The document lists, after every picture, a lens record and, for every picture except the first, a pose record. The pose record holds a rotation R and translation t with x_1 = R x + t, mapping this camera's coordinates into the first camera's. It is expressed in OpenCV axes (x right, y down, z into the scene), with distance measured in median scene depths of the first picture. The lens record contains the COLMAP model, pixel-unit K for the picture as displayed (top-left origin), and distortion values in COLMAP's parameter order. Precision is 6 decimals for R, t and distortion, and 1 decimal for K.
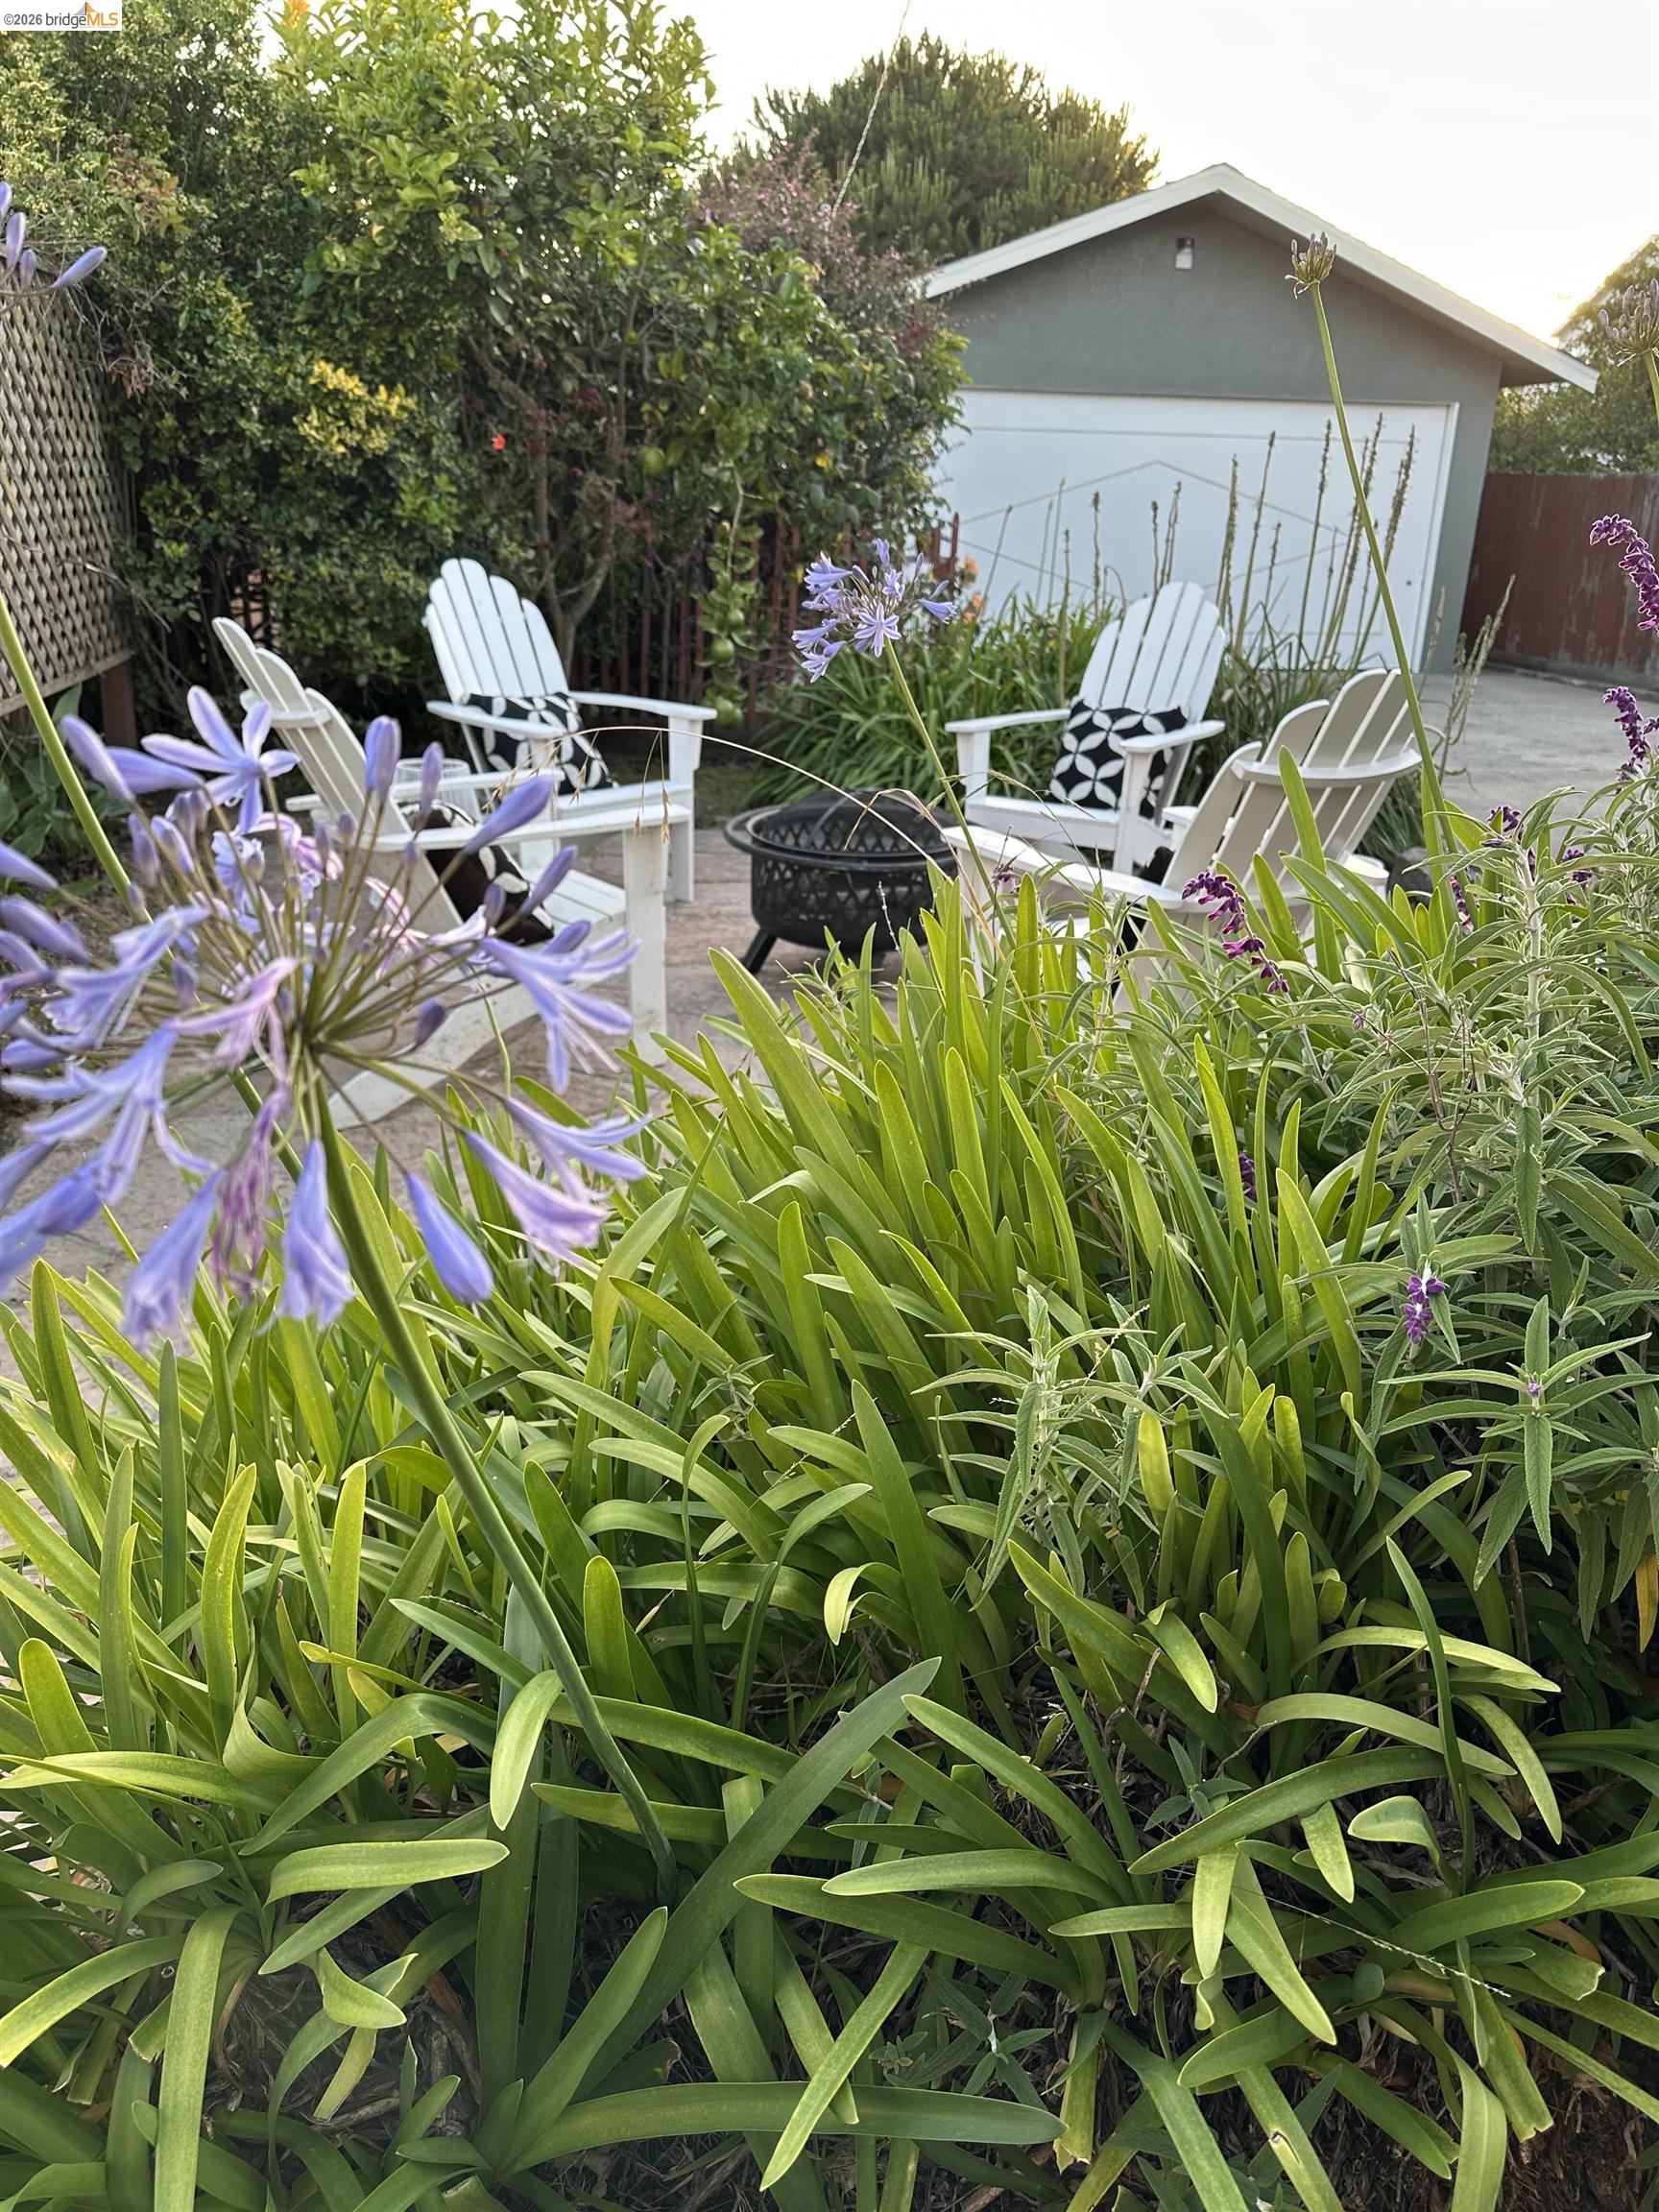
lens RADIAL K [[1582.2, 0, 812.6], [0, 1582.2, 1114.0], [0, 0, 1]] dist [-0.000630, -0.025691]
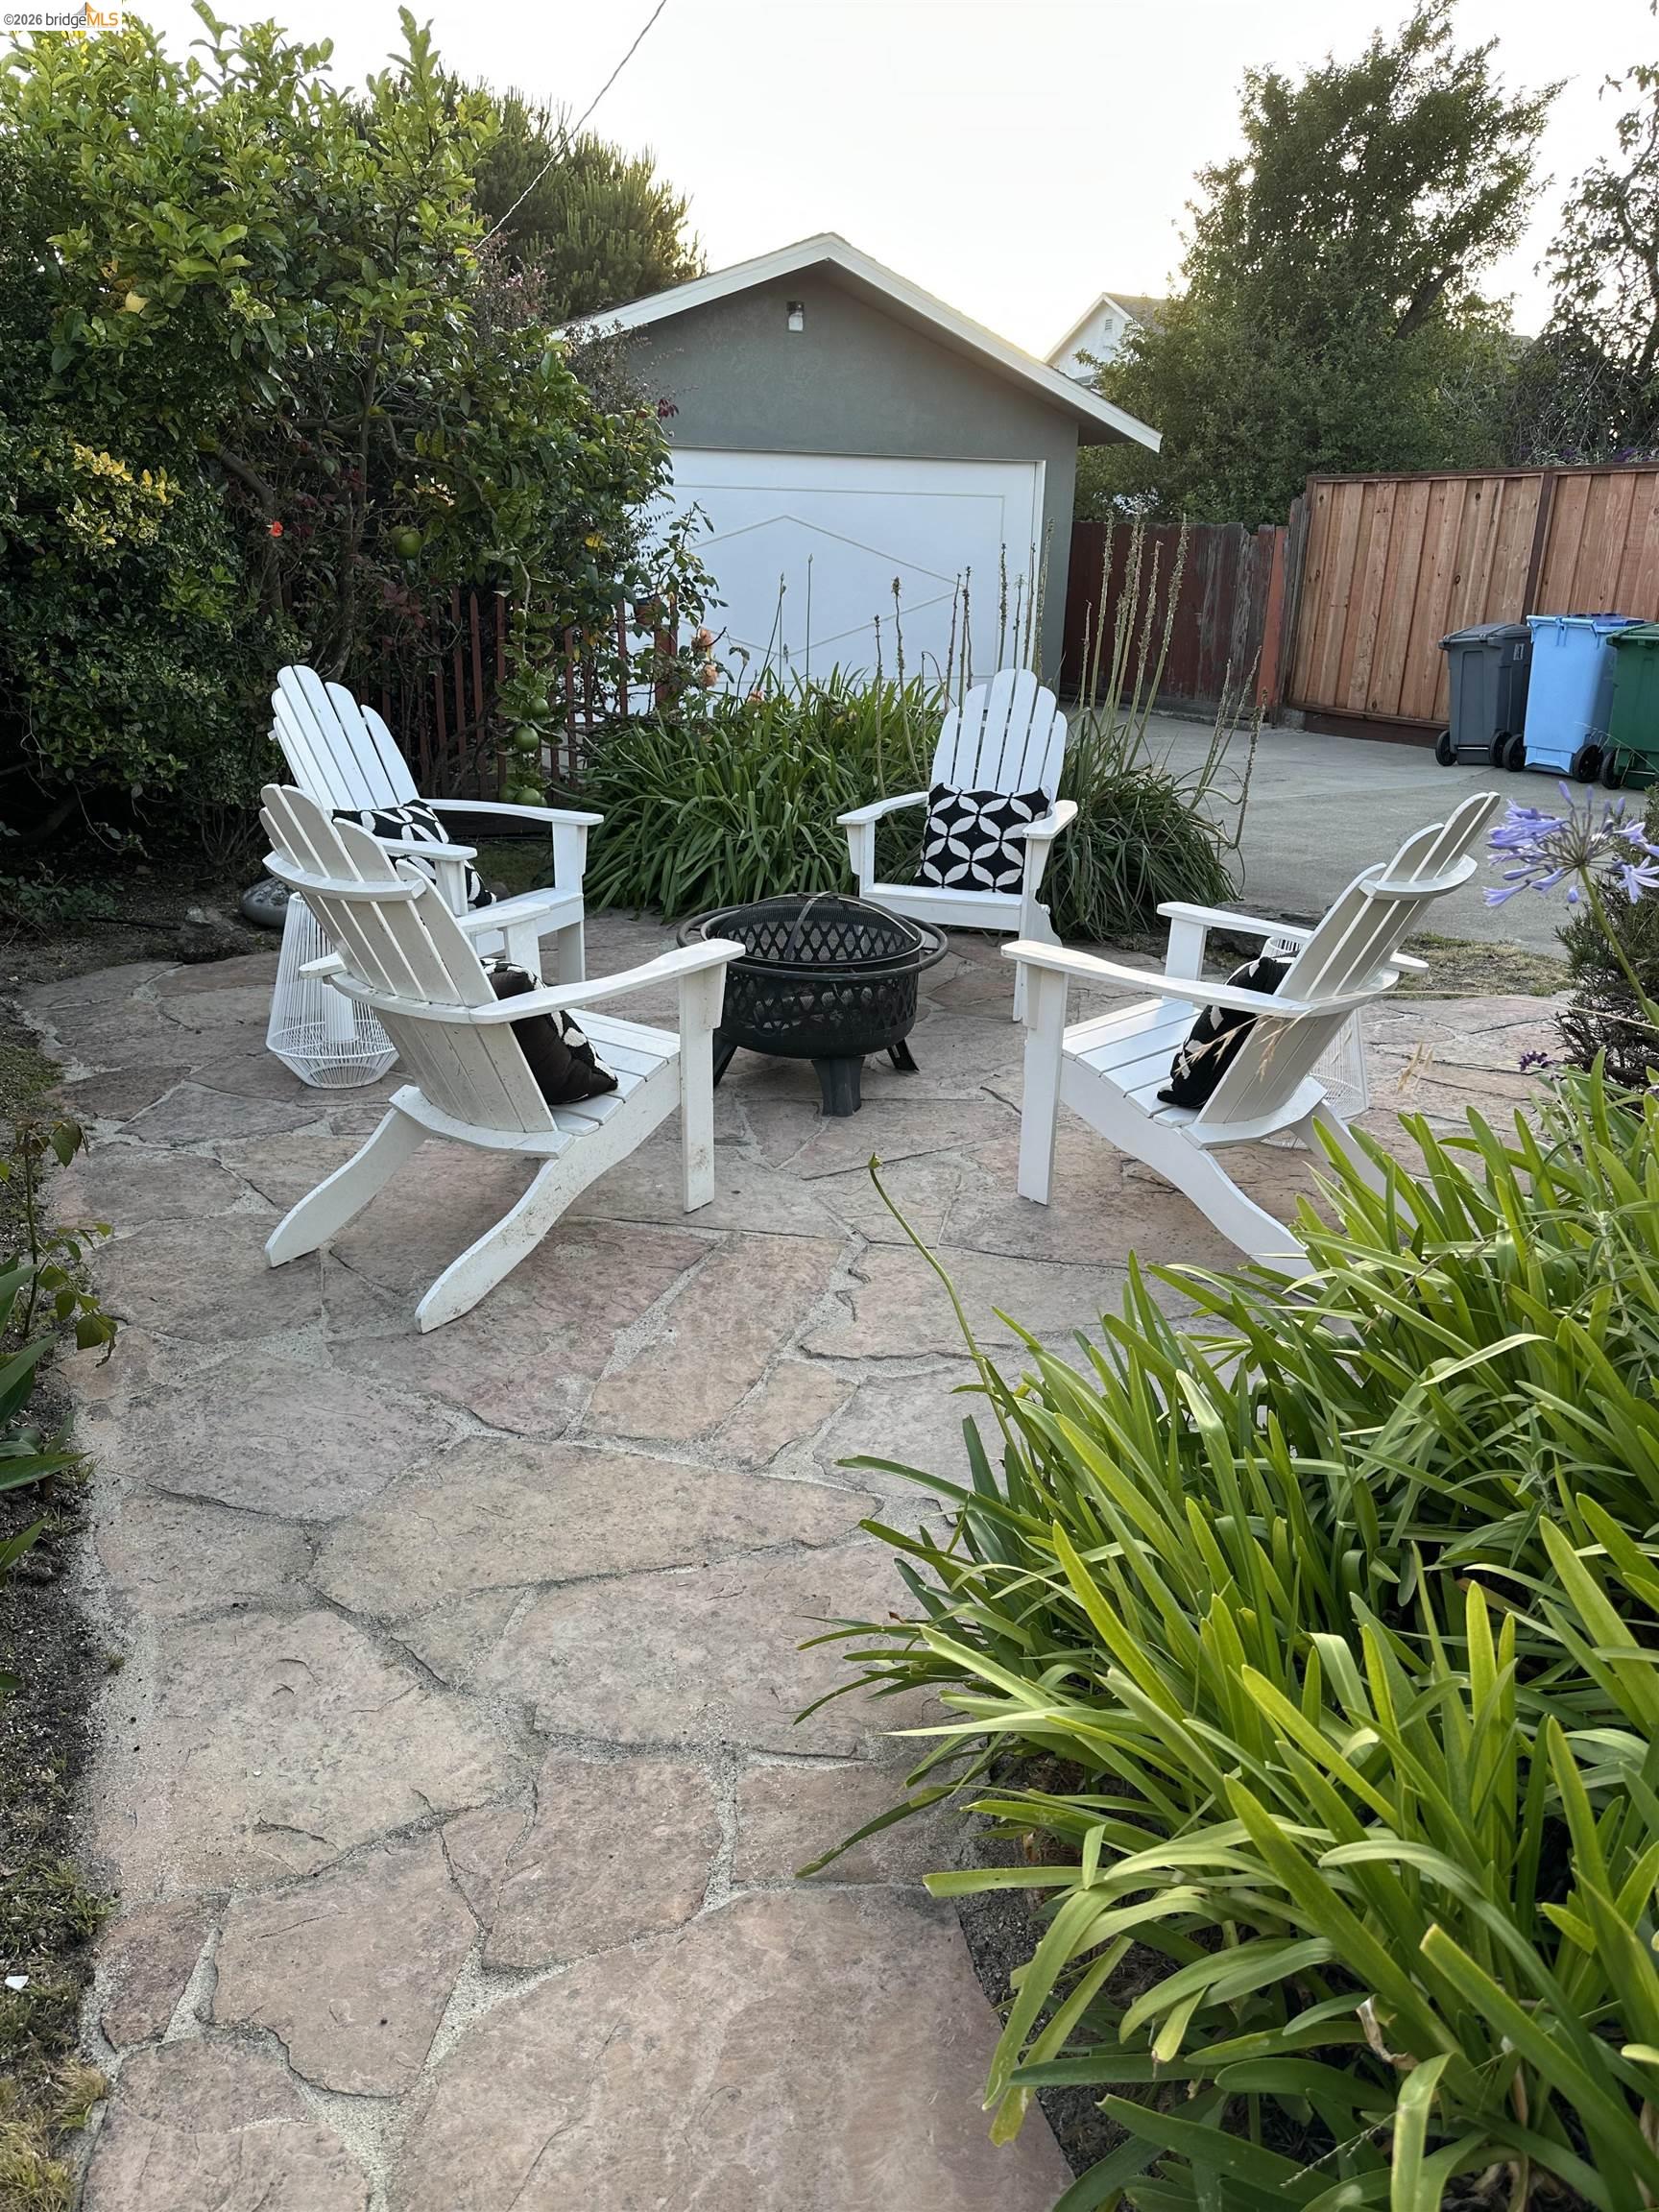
lens RADIAL K [[1582.2, 0, 823.5], [0, 1582.2, 1108.9], [0, 0, 1]] dist [-0.000630, -0.025691]
pose [[0.949558, -0.109217, 0.293959, -0.217052], [0.113412, 0.993544, 0.002792, -0.058468], [-0.292366, 0.030687, 0.955814, 0.036406]]
